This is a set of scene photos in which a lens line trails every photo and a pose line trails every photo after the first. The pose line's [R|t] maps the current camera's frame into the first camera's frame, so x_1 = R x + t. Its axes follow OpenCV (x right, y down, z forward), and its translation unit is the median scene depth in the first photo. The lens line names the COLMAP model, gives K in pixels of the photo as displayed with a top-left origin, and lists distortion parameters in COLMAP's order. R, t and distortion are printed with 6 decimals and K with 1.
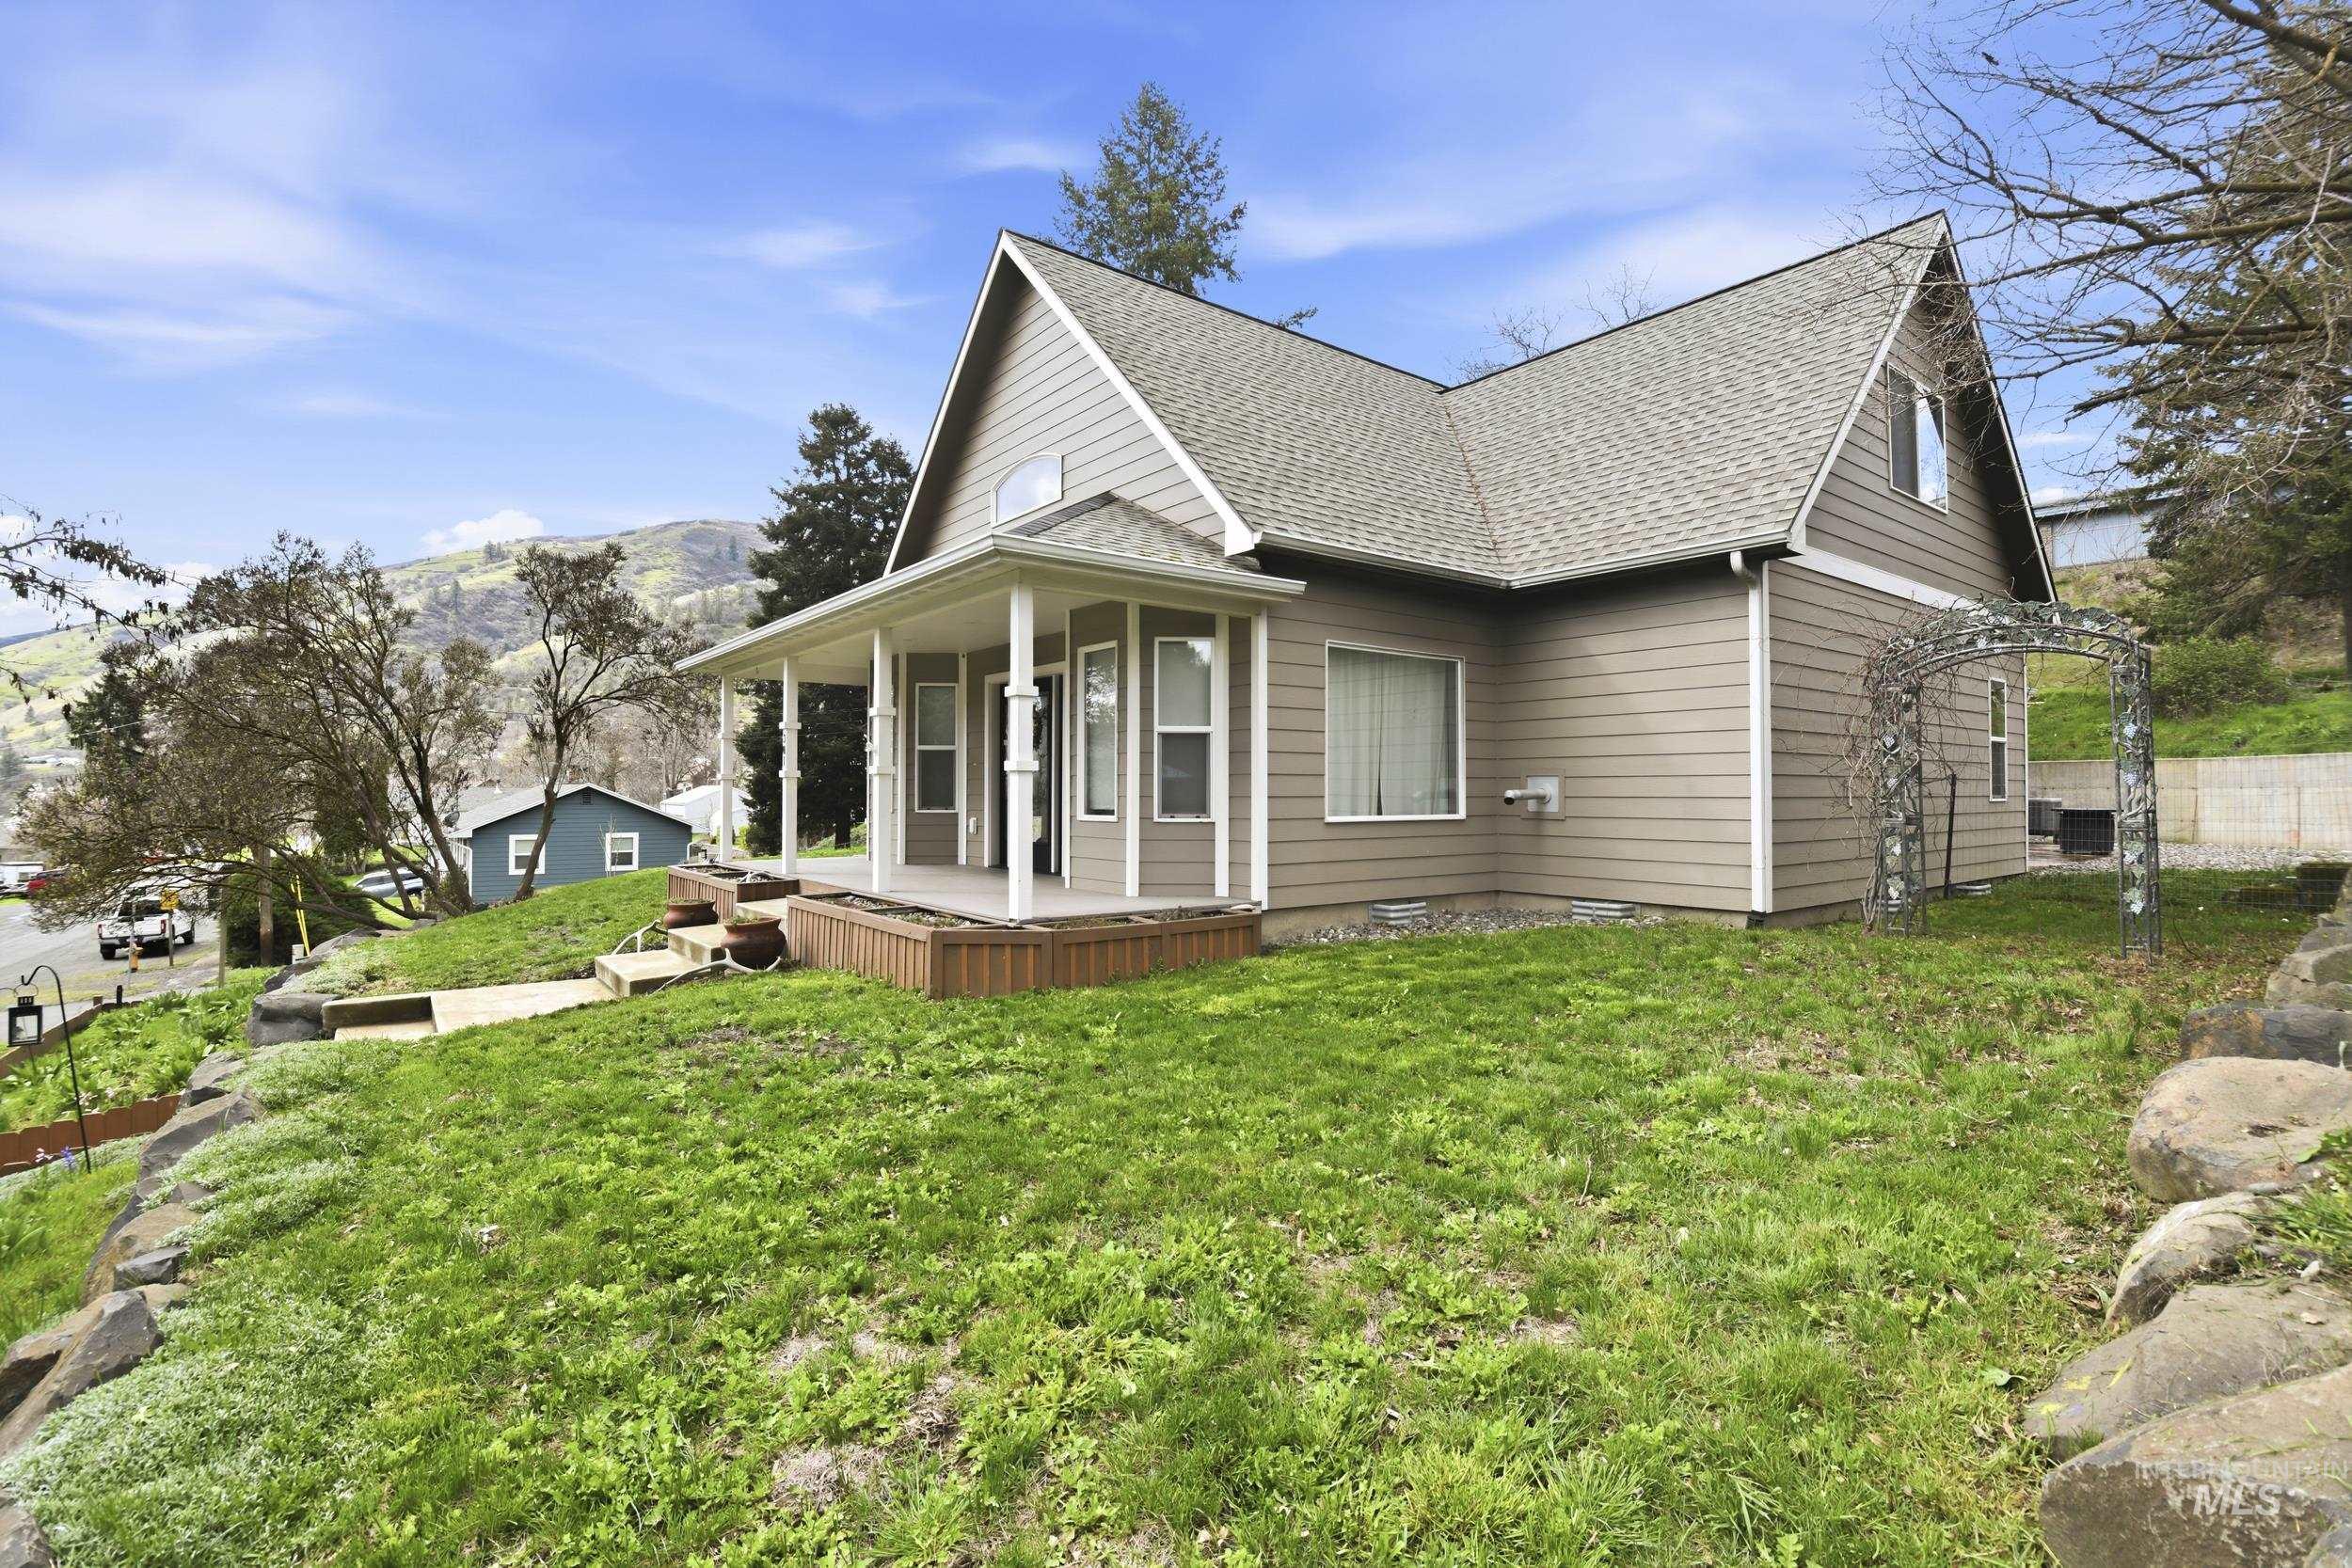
lens RADIAL K [[1074.8, 0, 1167.9], [0, 1074.8, 764.6], [0, 0, 1]] dist [0.028059, -0.021651]
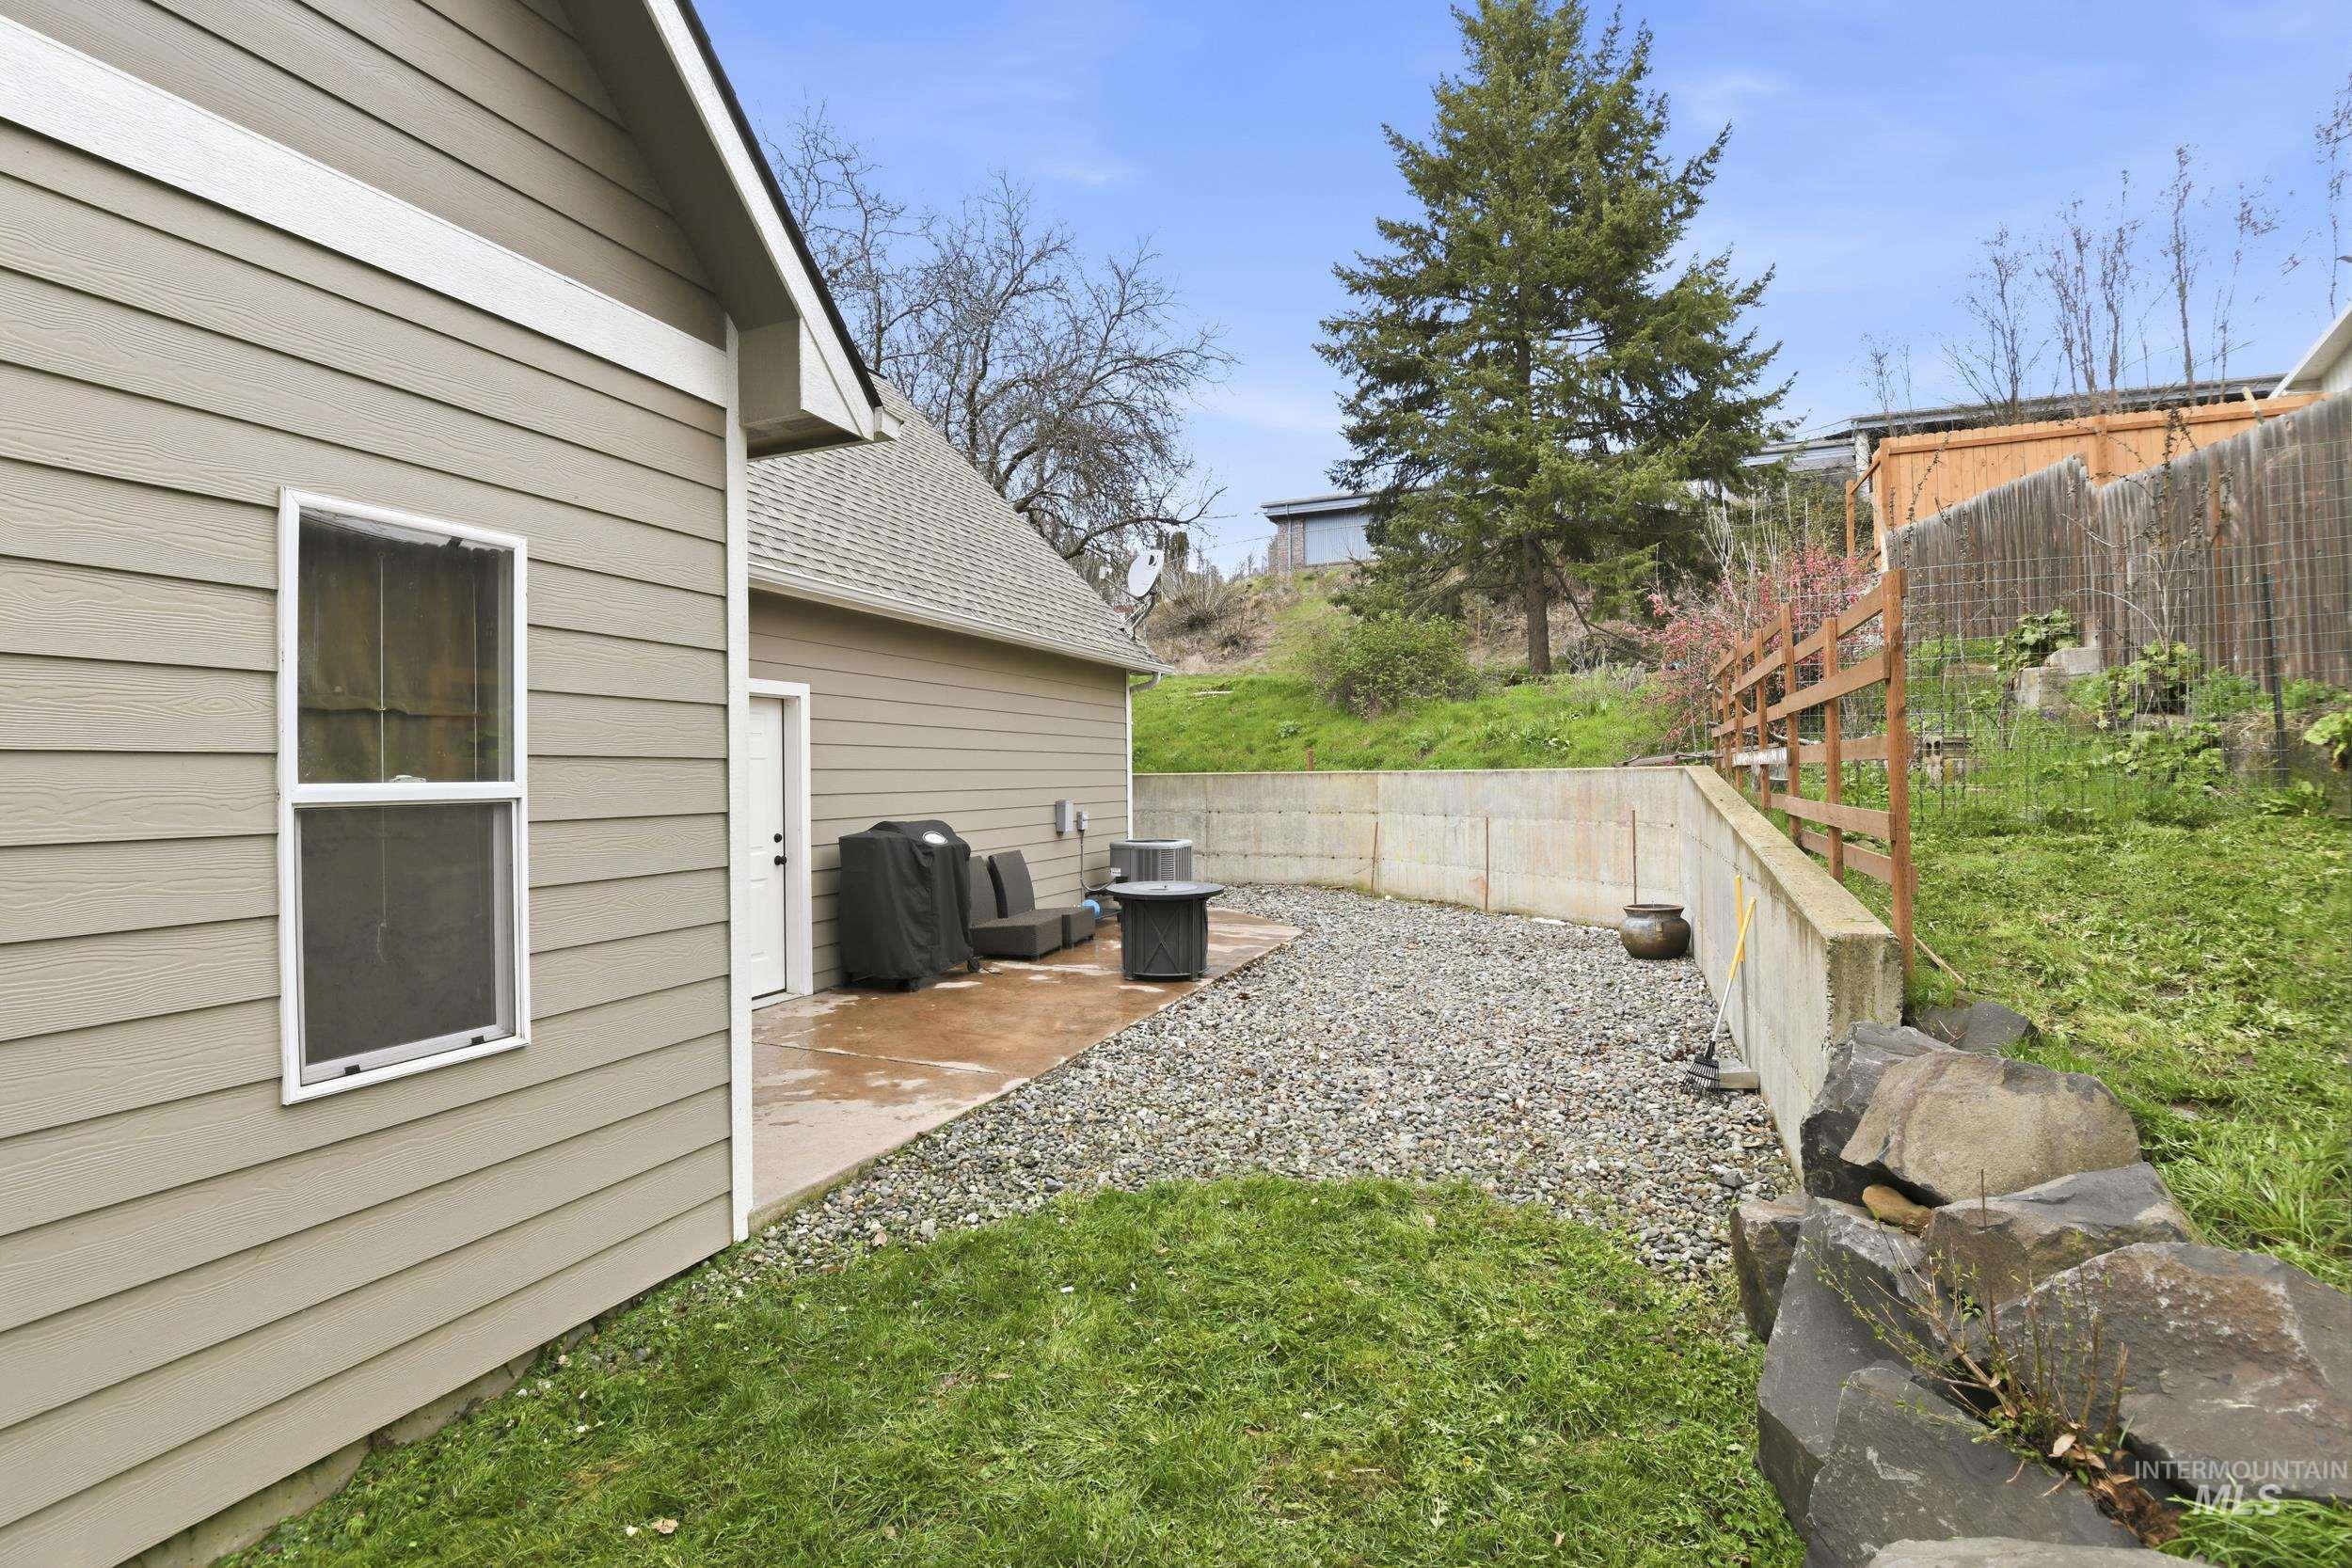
lens RADIAL K [[1074.8, 0, 1167.9], [0, 1074.8, 764.6], [0, 0, 1]] dist [0.028059, -0.021651]
pose [[0.869411, 0.006461, 0.494048, 0.482694], [-0.006000, 0.999979, -0.002519, -0.007349], [-0.494054, -0.000775, 0.869431, 0.457710]]
